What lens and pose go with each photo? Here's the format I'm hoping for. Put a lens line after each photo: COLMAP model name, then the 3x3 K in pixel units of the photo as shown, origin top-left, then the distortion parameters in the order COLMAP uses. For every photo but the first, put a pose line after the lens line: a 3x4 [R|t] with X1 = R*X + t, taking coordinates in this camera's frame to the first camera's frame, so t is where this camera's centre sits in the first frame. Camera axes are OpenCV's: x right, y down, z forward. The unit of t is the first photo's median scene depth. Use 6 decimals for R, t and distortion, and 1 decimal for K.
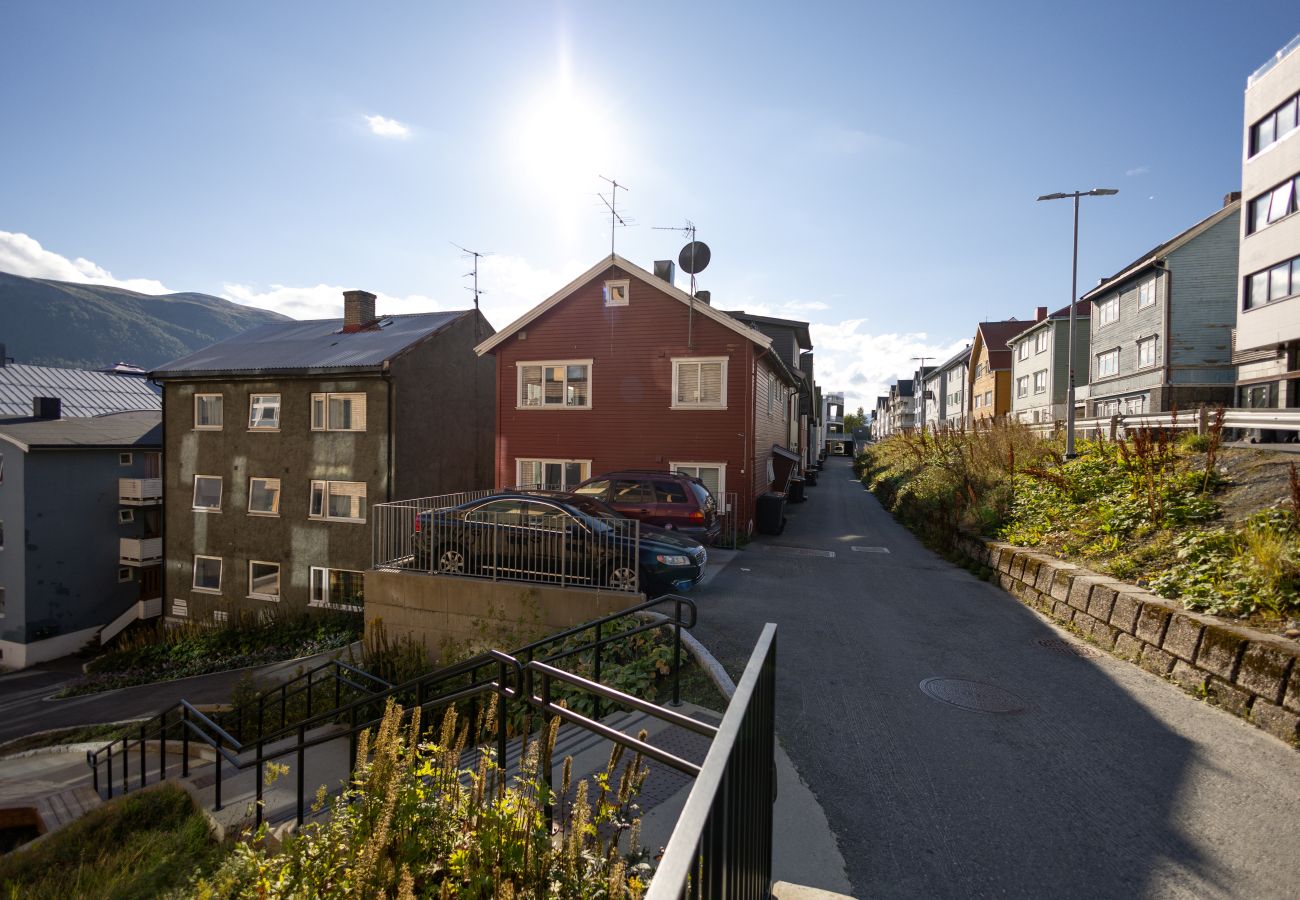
lens RADIAL K [[618.3, 0, 650.0], [0, 618.3, 450.0], [0, 0, 1]] dist [0.009890, 0.000053]
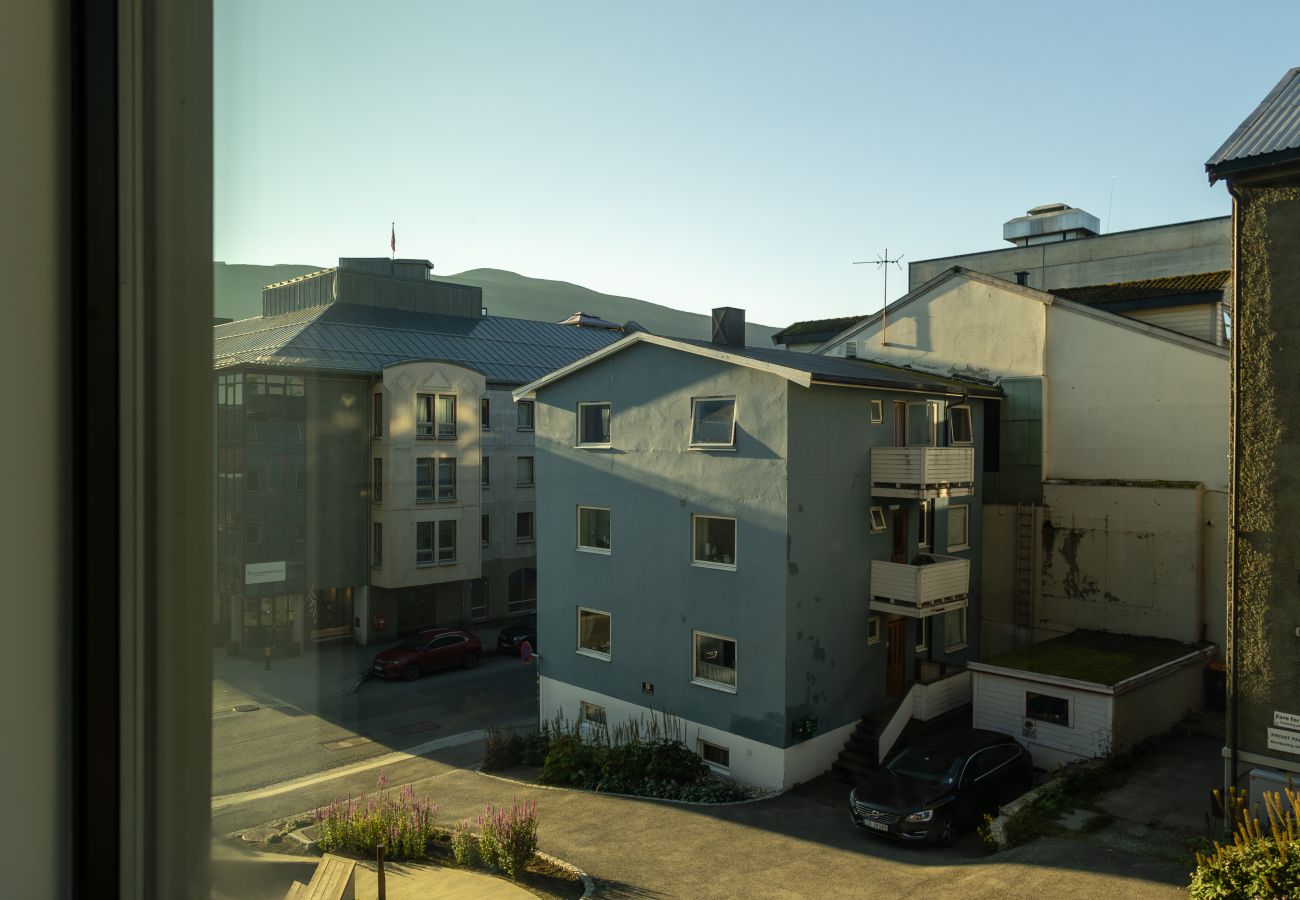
lens RADIAL K [[919.1, 0, 650.0], [0, 919.1, 450.0], [0, 0, 1]] dist [0.021318, 0.001581]
pose [[0.897277, -0.004618, -0.441443, -0.603379], [-0.000974, 0.999922, -0.012438, 0.051546], [0.441466, 0.011590, 0.897203, 0.188861]]
